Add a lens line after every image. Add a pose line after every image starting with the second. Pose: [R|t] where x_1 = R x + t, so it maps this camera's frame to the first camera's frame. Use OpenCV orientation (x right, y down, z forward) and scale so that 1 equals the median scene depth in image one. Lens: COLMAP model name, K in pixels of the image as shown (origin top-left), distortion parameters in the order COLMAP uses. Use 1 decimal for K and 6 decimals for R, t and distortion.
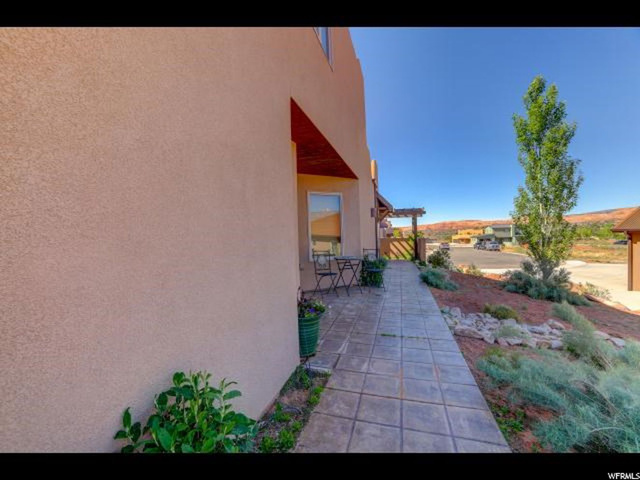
lens RADIAL K [[260.3, 0, 317.1], [0, 260.3, 239.7], [0, 0, 1]] dist [-0.091785, 0.030483]
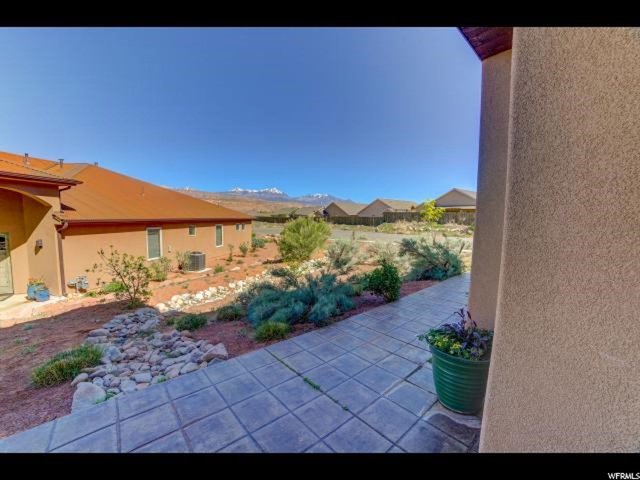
lens RADIAL K [[260.3, 0, 317.1], [0, 260.3, 239.7], [0, 0, 1]] dist [-0.091785, 0.030483]
pose [[-0.859327, -0.023521, 0.510886, -0.073908], [0.013441, 0.997558, 0.068535, -0.053347], [-0.511251, 0.065761, -0.856912, 2.022390]]
